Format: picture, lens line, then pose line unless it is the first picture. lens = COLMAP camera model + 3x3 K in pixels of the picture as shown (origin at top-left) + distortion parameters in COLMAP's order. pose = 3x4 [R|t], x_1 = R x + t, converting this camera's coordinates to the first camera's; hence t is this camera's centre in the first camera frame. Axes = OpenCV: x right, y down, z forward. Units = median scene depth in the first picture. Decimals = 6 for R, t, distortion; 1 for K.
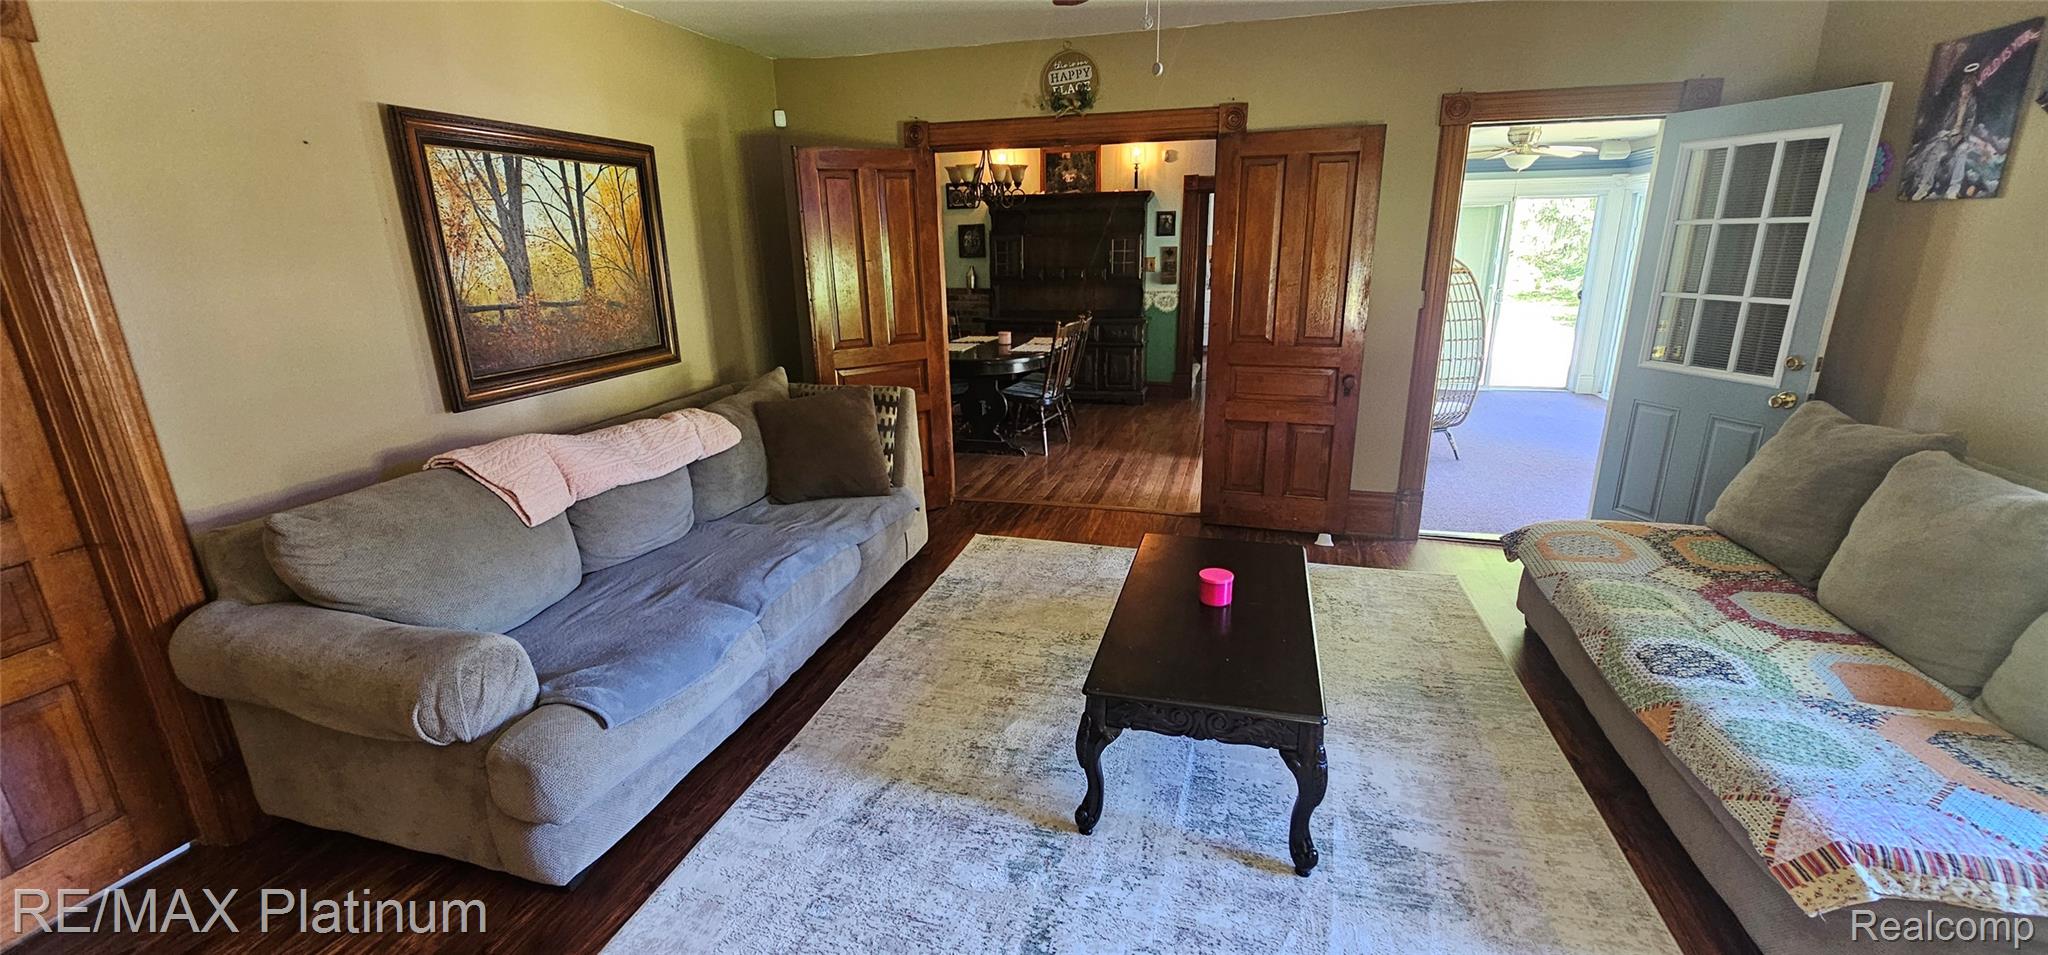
lens RADIAL K [[836.6, 0, 1018.7], [0, 836.6, 479.9], [0, 0, 1]] dist [0.002023, -0.000904]
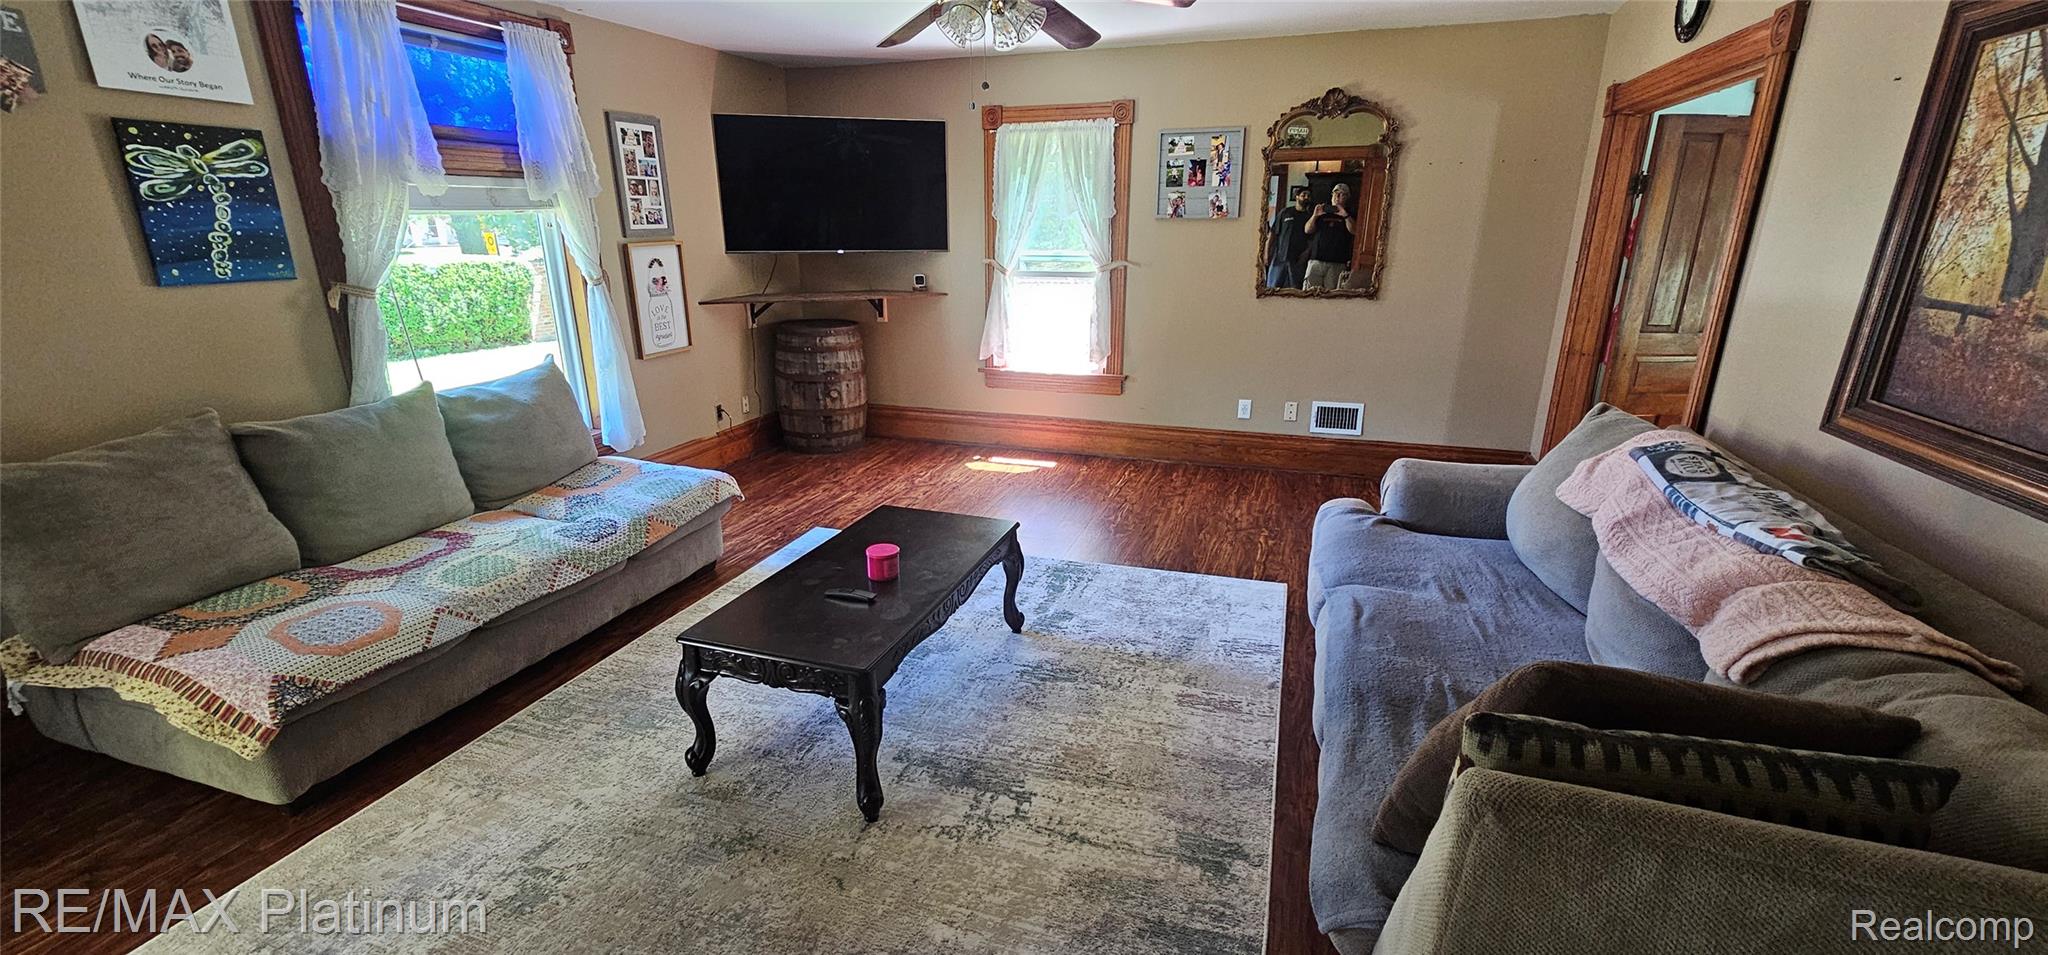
lens RADIAL K [[836.6, 0, 1014.0], [0, 836.6, 481.5], [0, 0, 1]] dist [0.002023, -0.000904]
pose [[-0.997777, 0.001519, 0.066629, -0.008979], [0.037822, 0.836067, 0.547323, -0.499060], [-0.054875, 0.548626, -0.834265, 1.766806]]
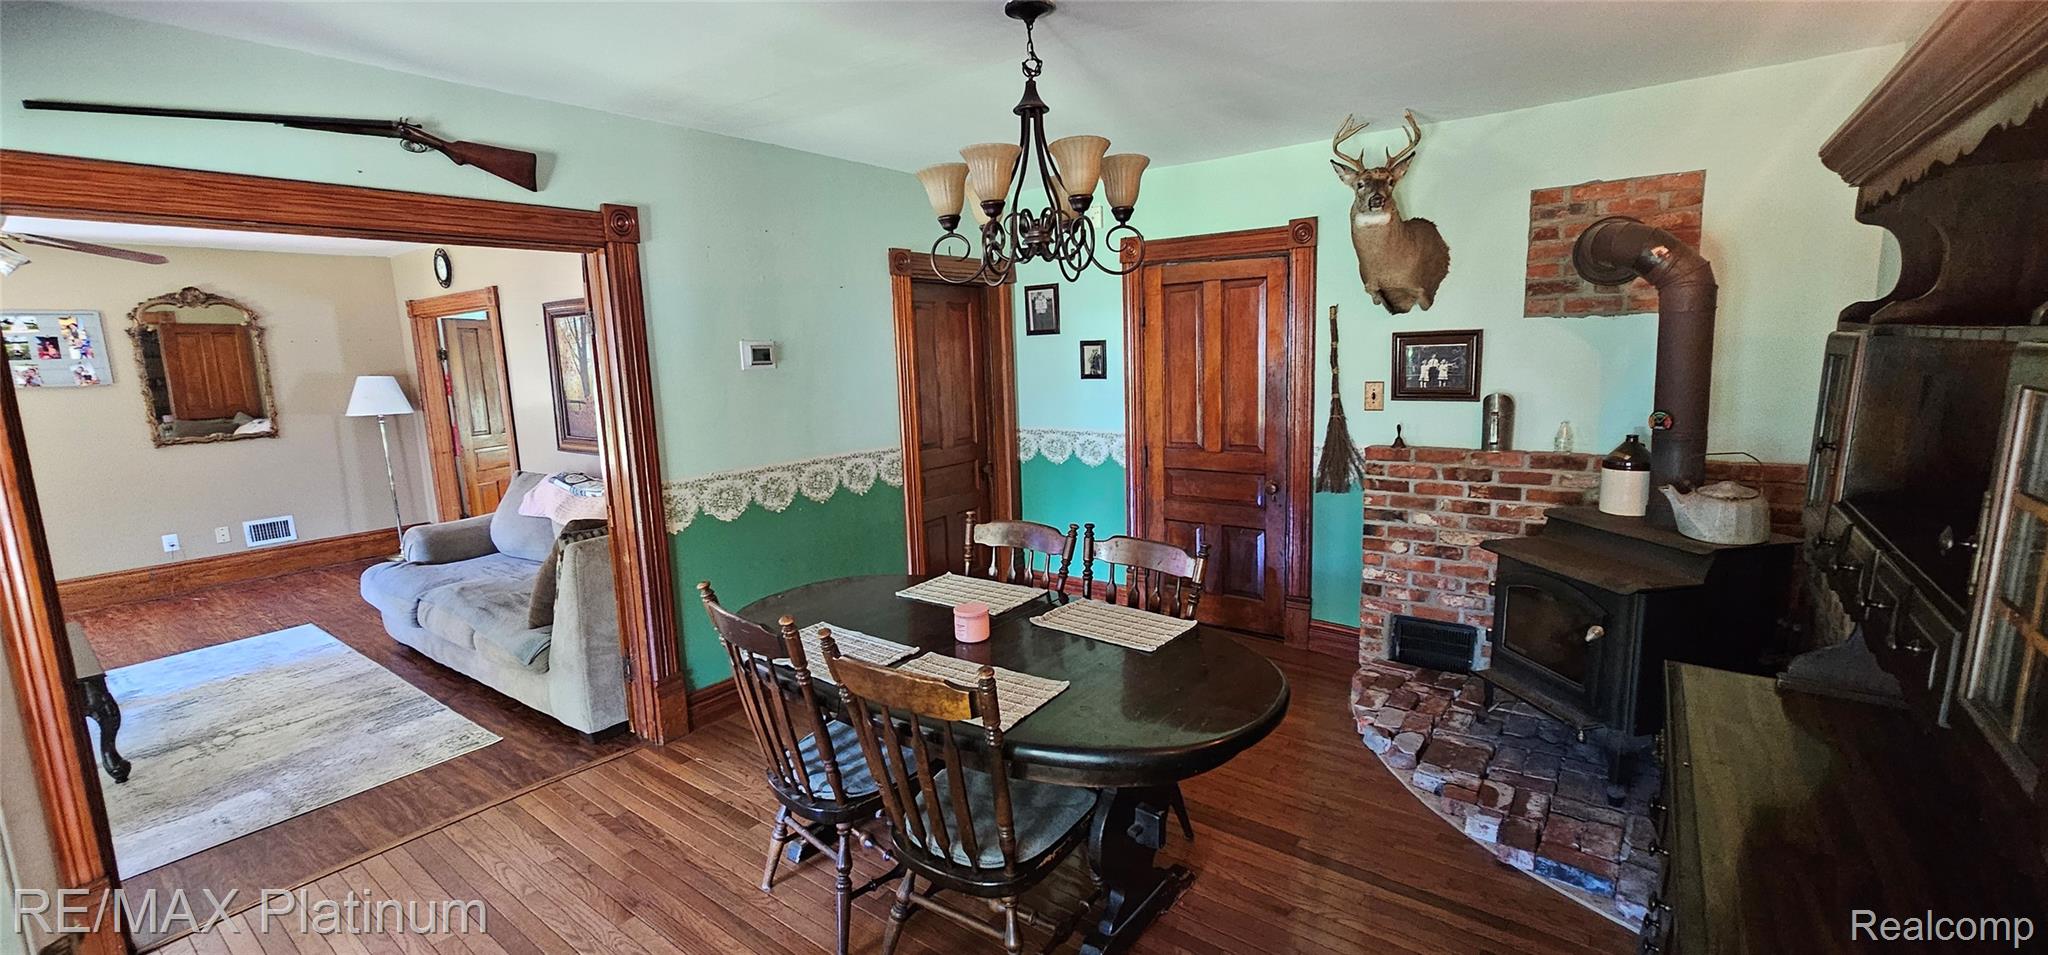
lens RADIAL K [[836.6, 0, 1019.8], [0, 836.6, 482.6], [0, 0, 1]] dist [0.002023, -0.000904]
pose [[-0.377134, 0.180148, -0.908469, 0.750548], [-0.218396, 0.935940, 0.276259, -0.827498], [0.900041, 0.302593, -0.313631, 2.738078]]
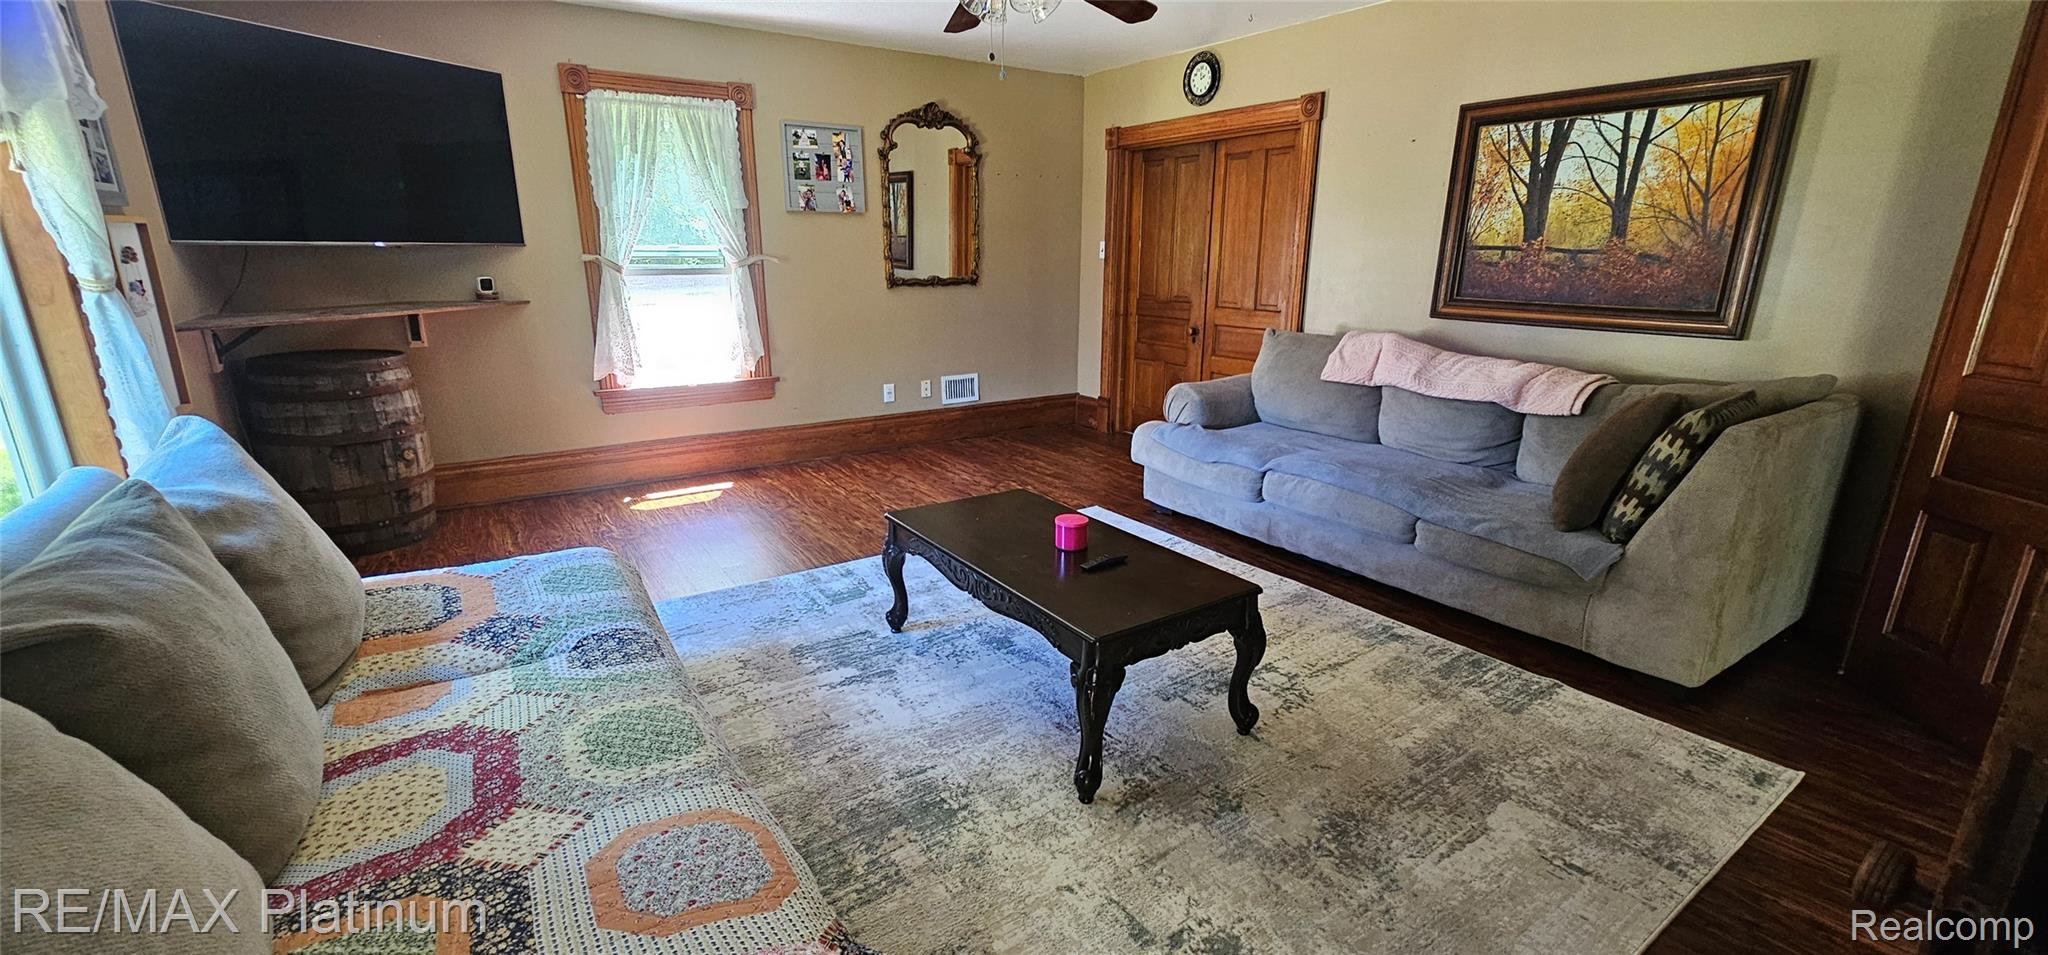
lens RADIAL K [[836.6, 0, 1020.0], [0, 836.6, 482.1], [0, 0, 1]] dist [0.002023, -0.000904]
pose [[-0.651818, 0.220554, -0.725596, 0.951323], [-0.202893, 0.871184, 0.447071, -0.353089], [0.730731, 0.438627, -0.523104, 1.435616]]
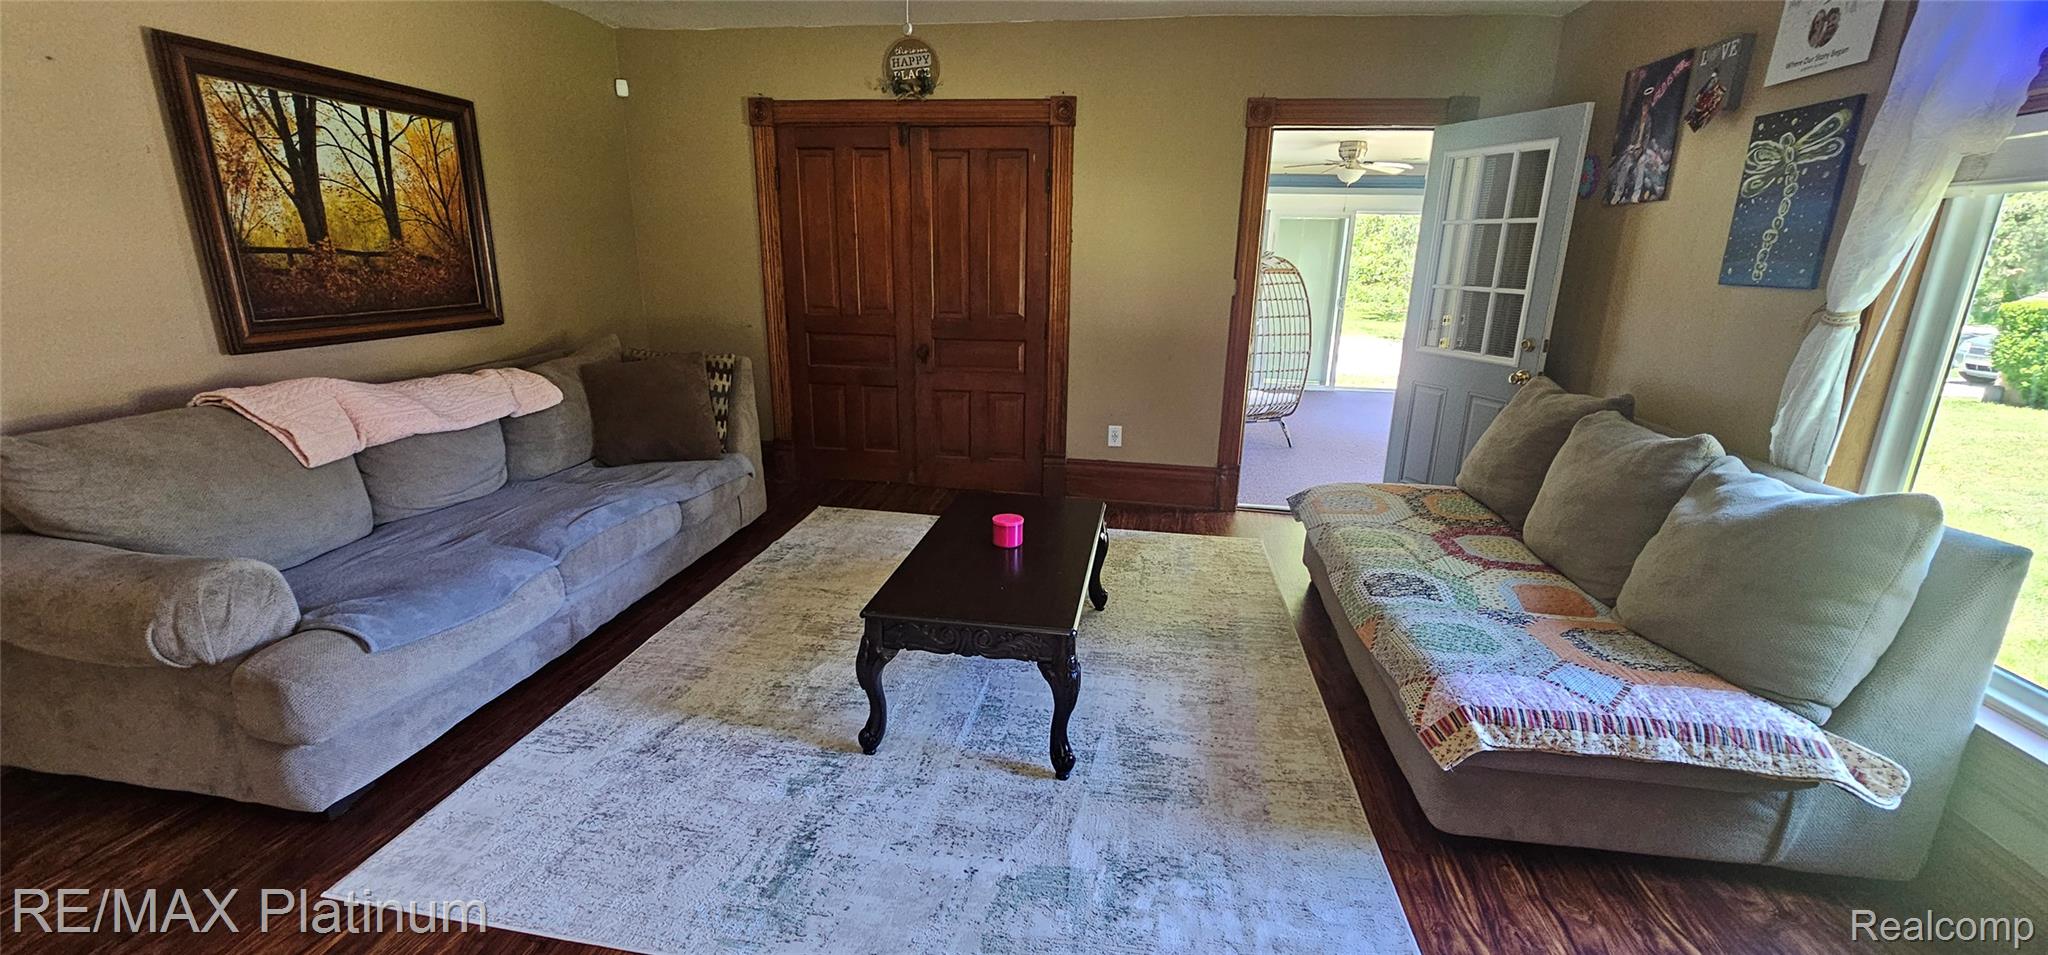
lens RADIAL K [[836.6, 0, 1021.8], [0, 836.6, 483.7], [0, 0, 1]] dist [0.002023, -0.000904]
pose [[0.993110, 0.005715, 0.117050, 0.125346], [-0.004713, 0.999950, -0.008836, 0.076344], [-0.117095, 0.008223, 0.993087, -0.066669]]
